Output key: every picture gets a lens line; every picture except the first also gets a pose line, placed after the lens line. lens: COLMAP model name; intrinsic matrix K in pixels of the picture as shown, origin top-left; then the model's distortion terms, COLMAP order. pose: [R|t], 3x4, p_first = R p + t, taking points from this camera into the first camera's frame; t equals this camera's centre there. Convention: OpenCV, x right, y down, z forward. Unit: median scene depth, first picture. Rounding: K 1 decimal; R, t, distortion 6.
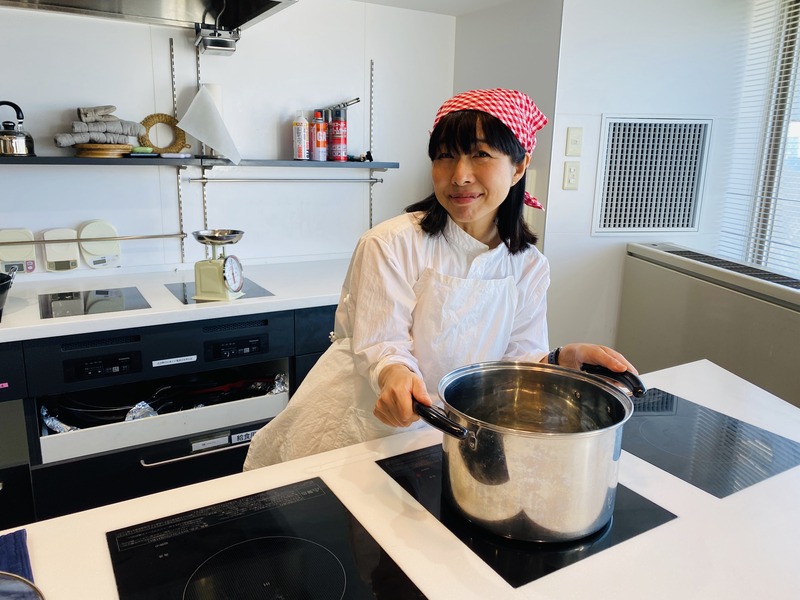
lens RADIAL K [[622.2, 0, 399.6], [0, 622.2, 291.4], [0, 0, 1]] dist [0.024262, -0.027470]
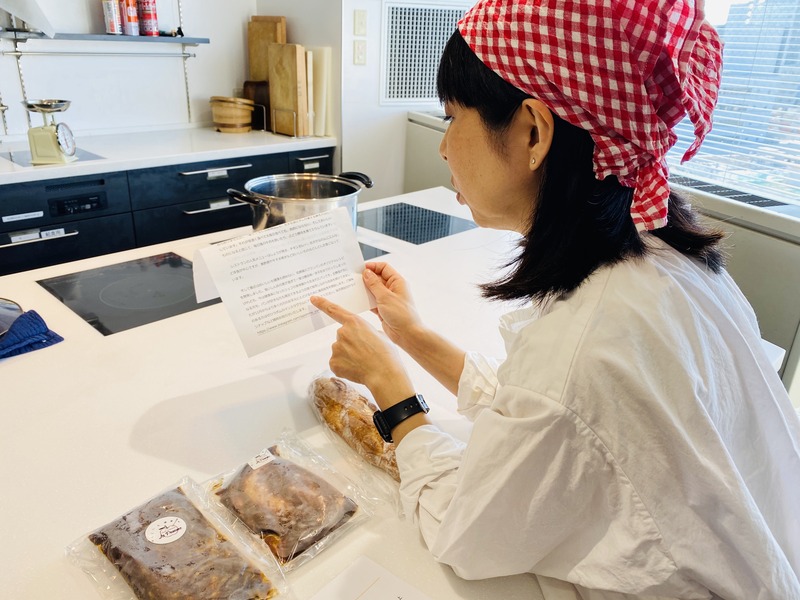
lens RADIAL K [[622.2, 0, 402.1], [0, 622.2, 291.5], [0, 0, 1]] dist [0.024262, -0.027470]
pose [[0.962824, -0.087641, 0.255517, 0.006921], [0.040831, 0.982255, 0.183053, 0.052717], [-0.267026, -0.165815, 0.949317, -0.254845]]
